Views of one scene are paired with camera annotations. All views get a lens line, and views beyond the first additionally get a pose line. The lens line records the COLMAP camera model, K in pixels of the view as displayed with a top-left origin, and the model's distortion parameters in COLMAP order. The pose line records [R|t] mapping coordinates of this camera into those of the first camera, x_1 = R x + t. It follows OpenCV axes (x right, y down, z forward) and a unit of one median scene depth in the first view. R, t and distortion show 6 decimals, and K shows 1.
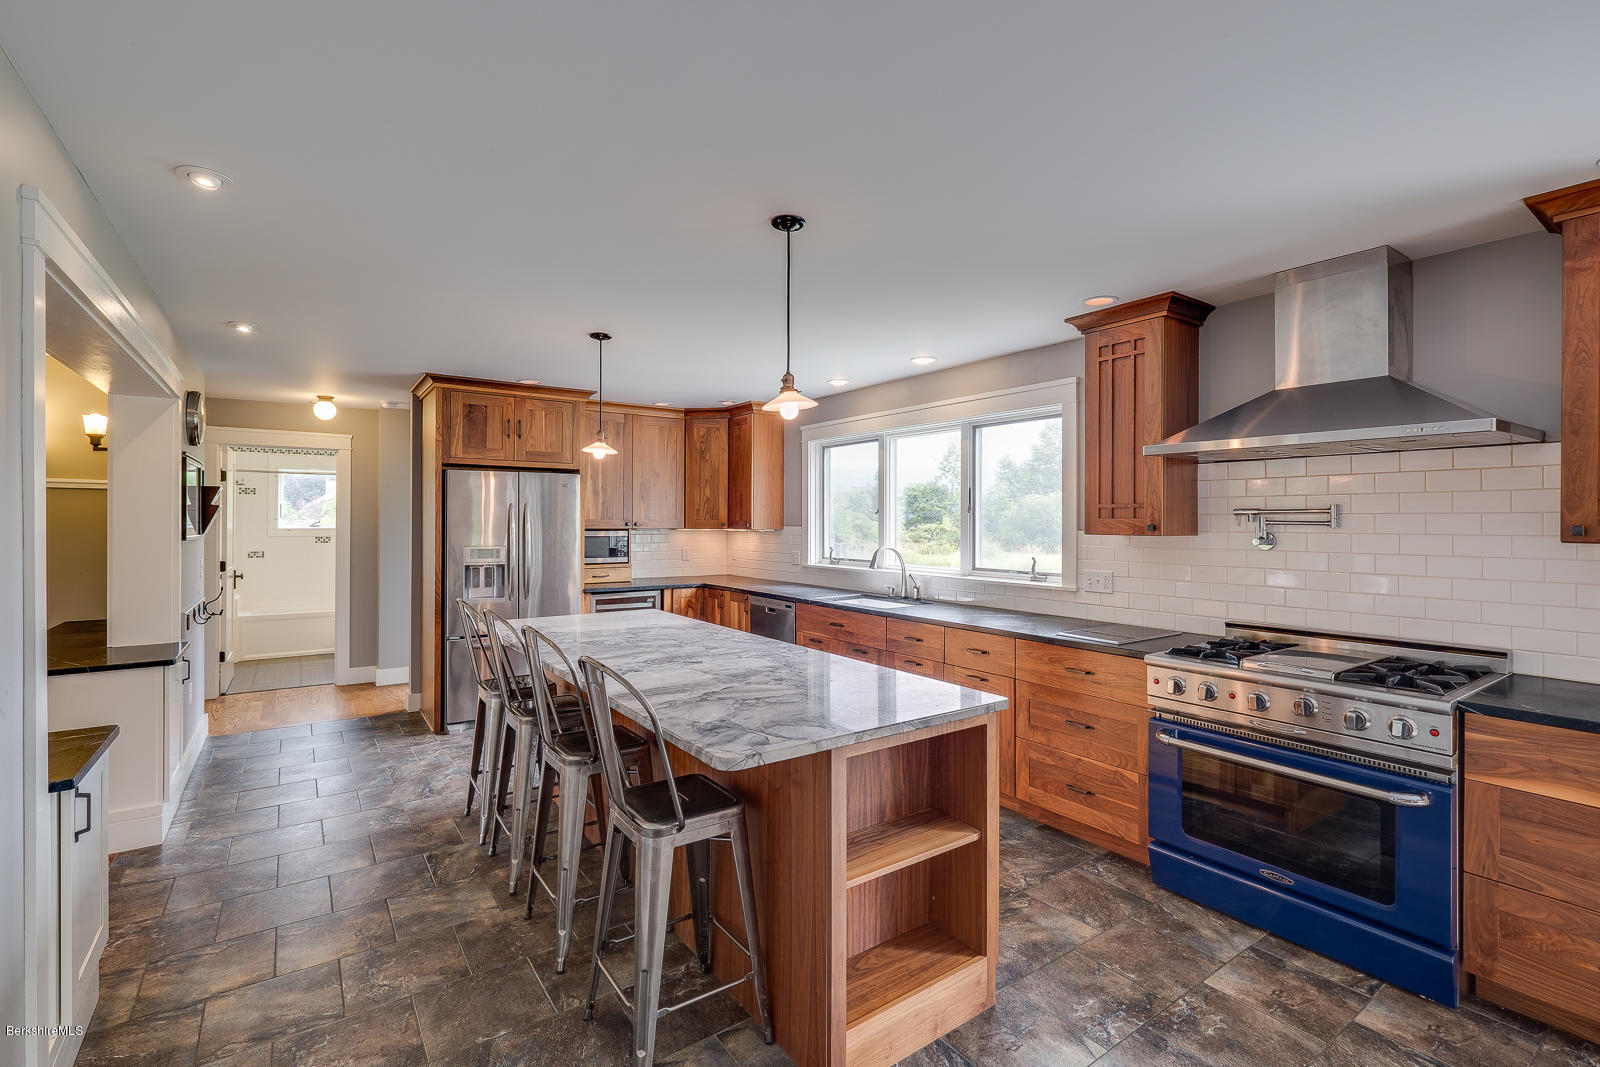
lens RADIAL K [[725.6, 0, 806.1], [0, 725.6, 518.6], [0, 0, 1]] dist [-0.002312, -0.000271]
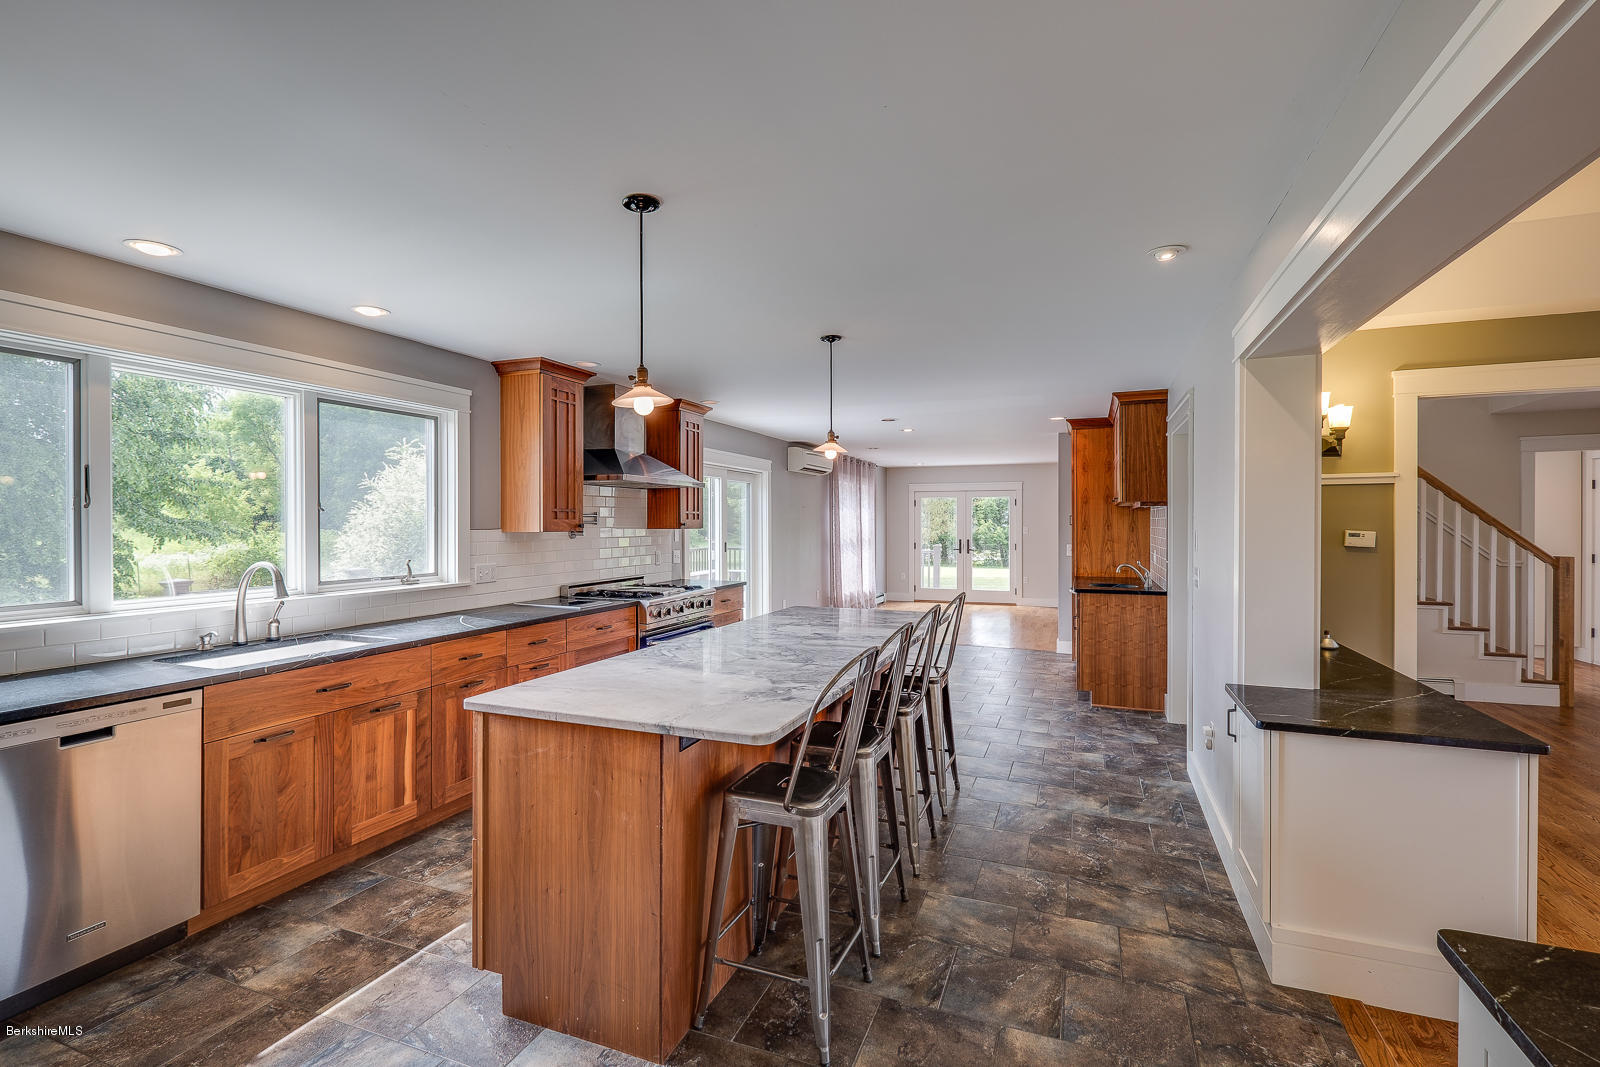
lens RADIAL K [[723.9, 0, 797.8], [0, 723.9, 521.4], [0, 0, 1]] dist [-0.005011, -0.000409]
pose [[-0.544205, -0.000520, 0.838952, -0.803608], [-0.002327, 0.999997, -0.000890, 0.003691], [-0.838949, -0.002437, -0.544204, 1.160386]]
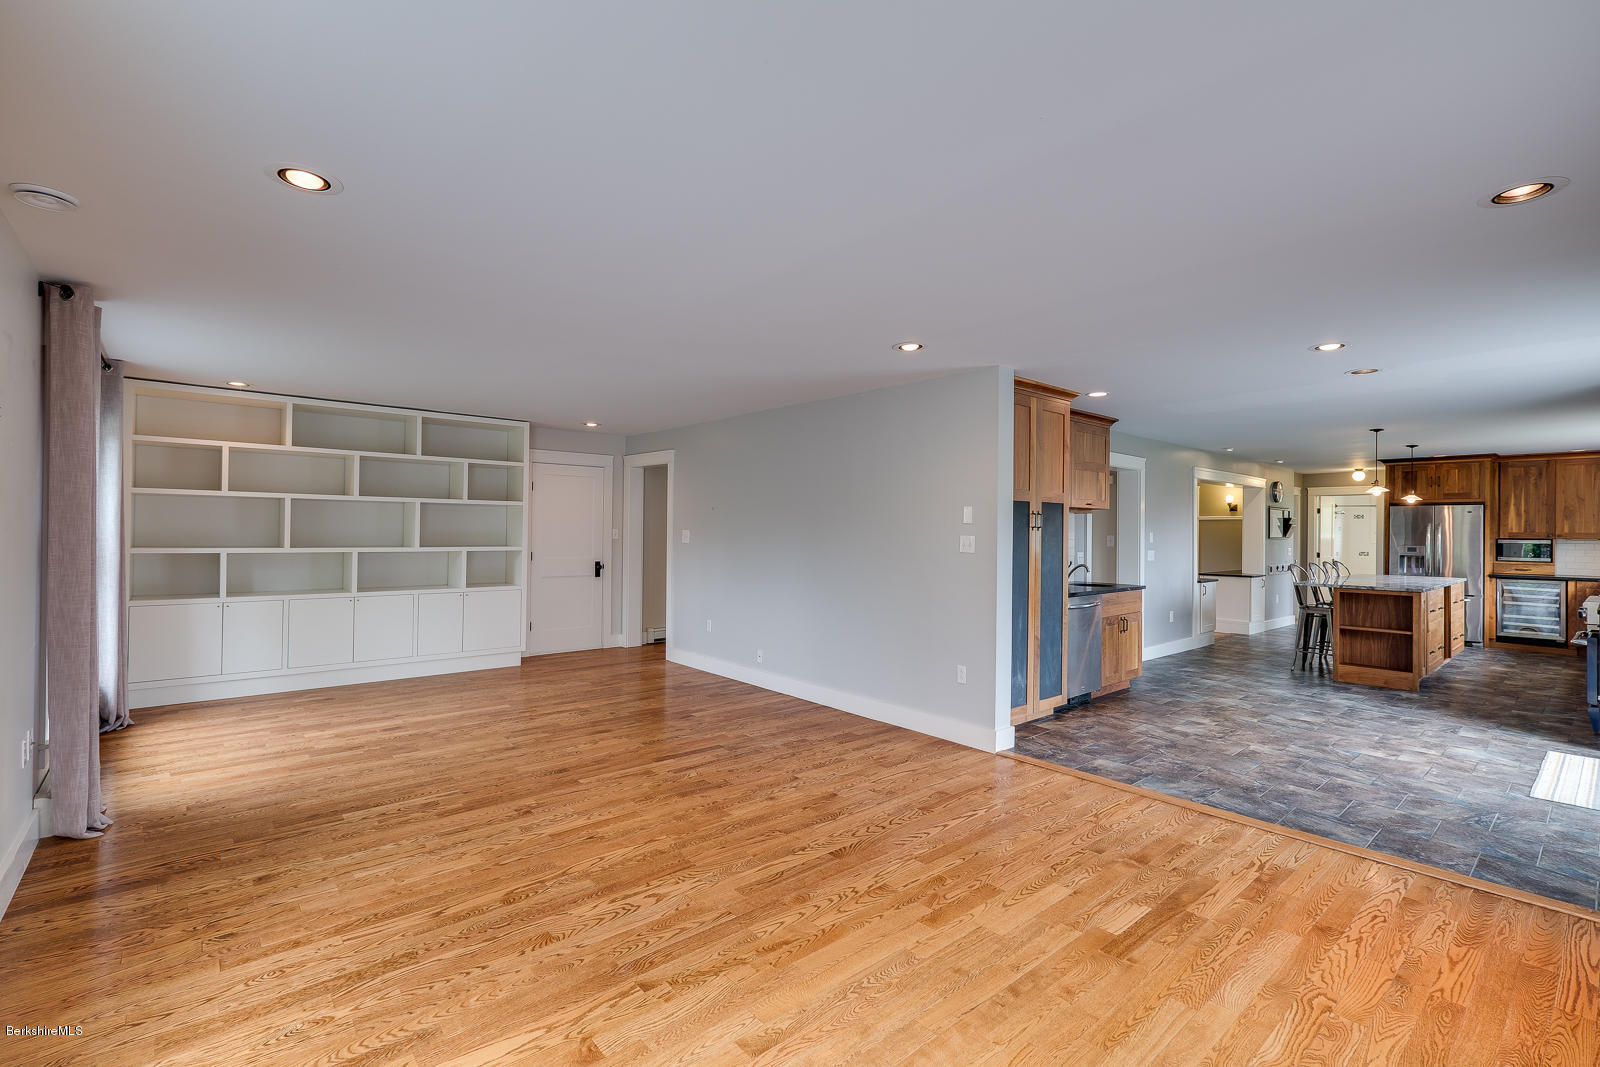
lens RADIAL K [[720.4, 0, 805.5], [0, 720.4, 528.4], [0, 0, 1]] dist [0.002810, 0.000767]
pose [[0.107782, -0.003615, -0.994168, 1.593604], [-0.008999, 0.999949, -0.004612, 0.020134], [0.994134, 0.009444, 0.107744, -0.988477]]
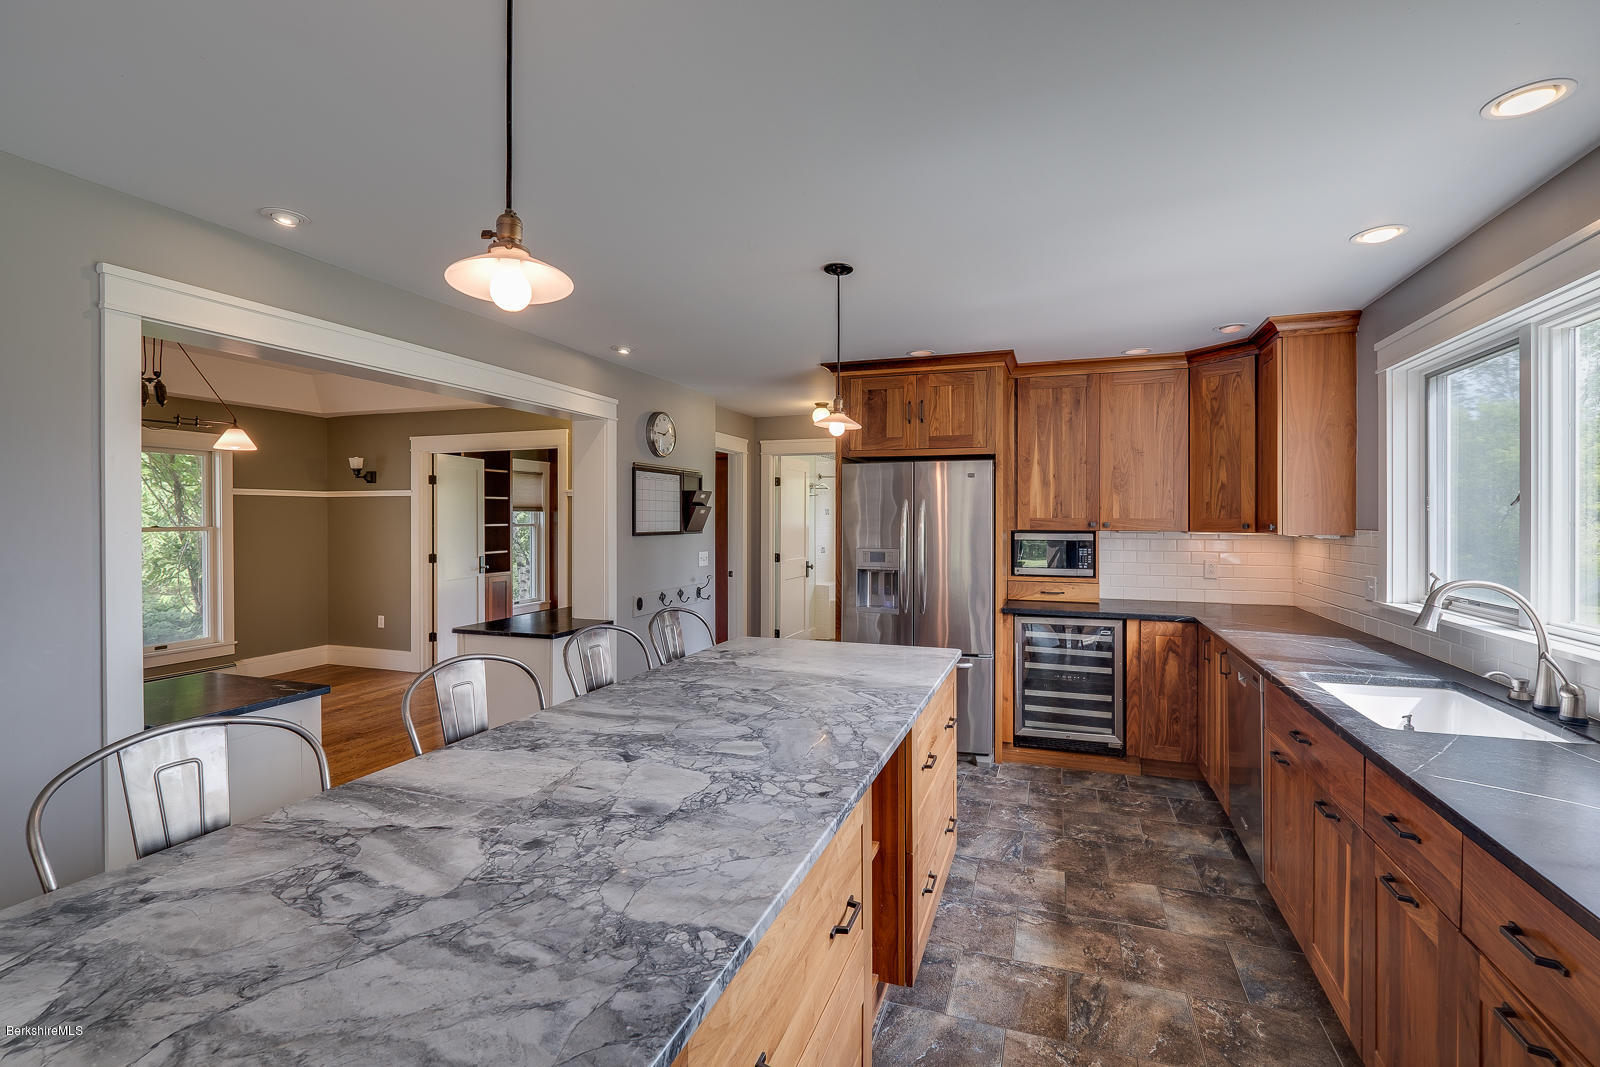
lens RADIAL K [[723.9, 0, 797.8], [0, 723.9, 521.4], [0, 0, 1]] dist [-0.005011, -0.000409]
pose [[0.569533, 0.003695, -0.821961, 0.282790], [0.001716, 0.999982, 0.005684, -0.000267], [0.821967, -0.004648, 0.569516, 0.524729]]
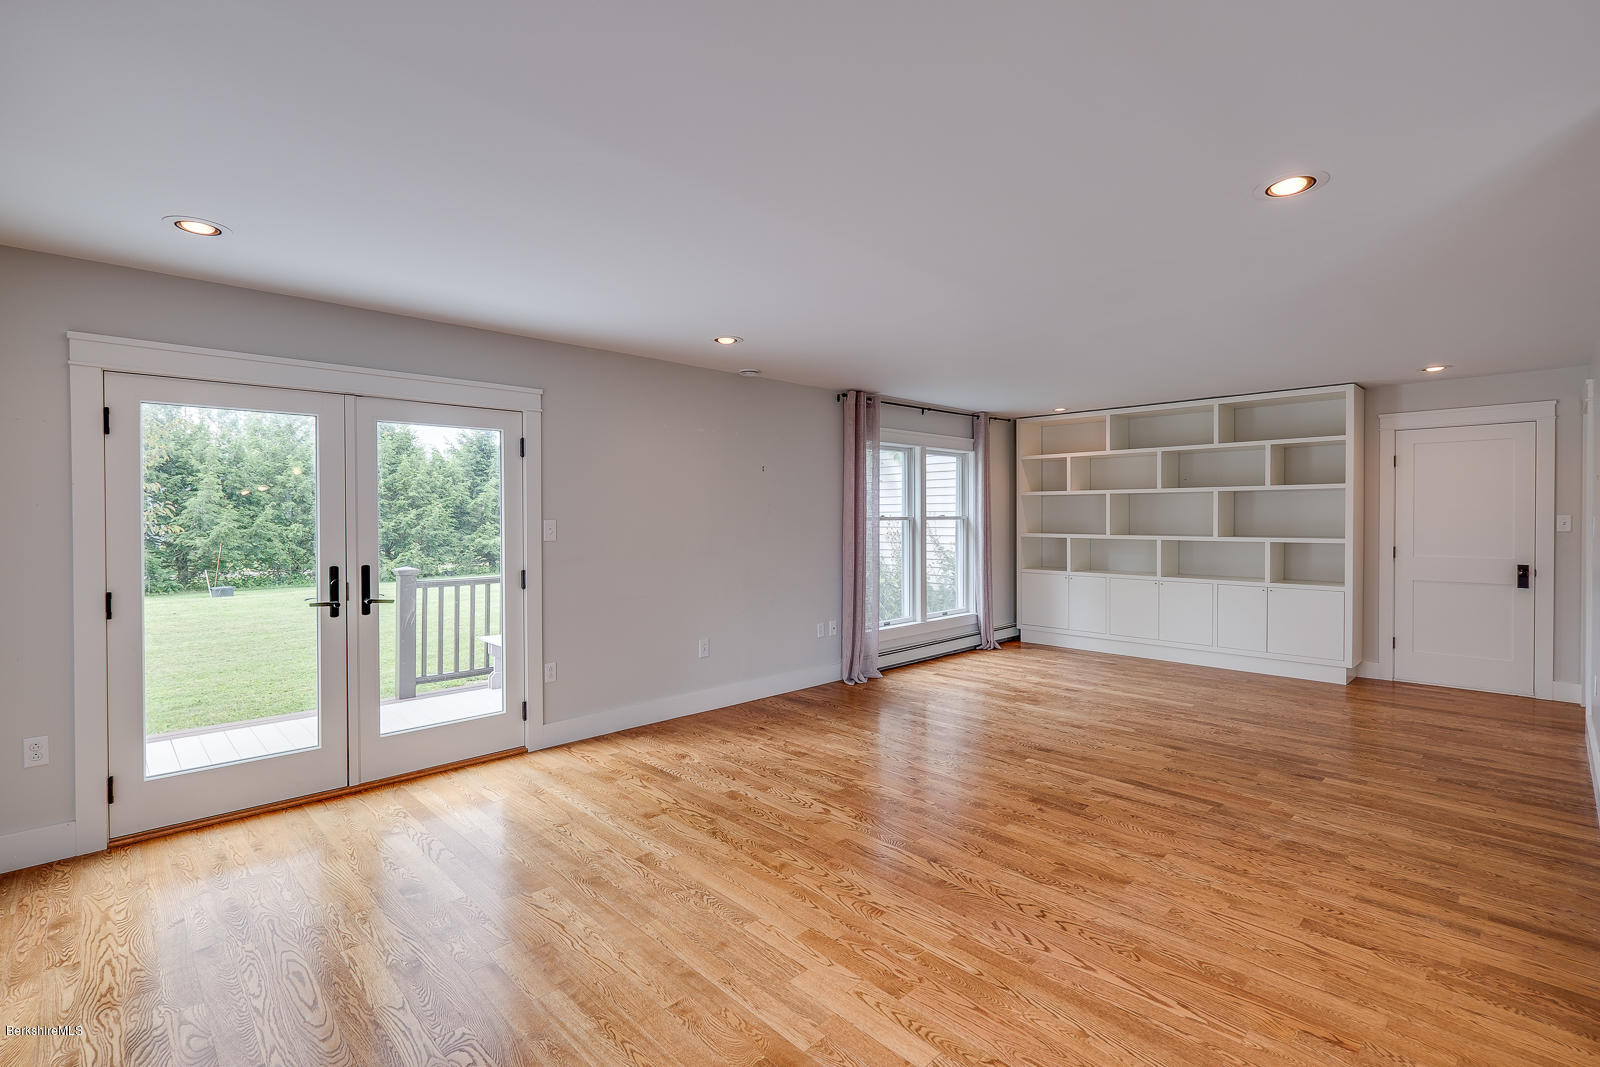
lens RADIAL K [[737.4, 0, 790.8], [0, 737.4, 523.7], [0, 0, 1]] dist [0.000642, -0.000629]
pose [[-0.988354, 0.003384, -0.152134, 1.072078], [0.002144, 0.999963, 0.008311, 0.018749], [0.152157, 0.007888, -0.988325, -0.201295]]
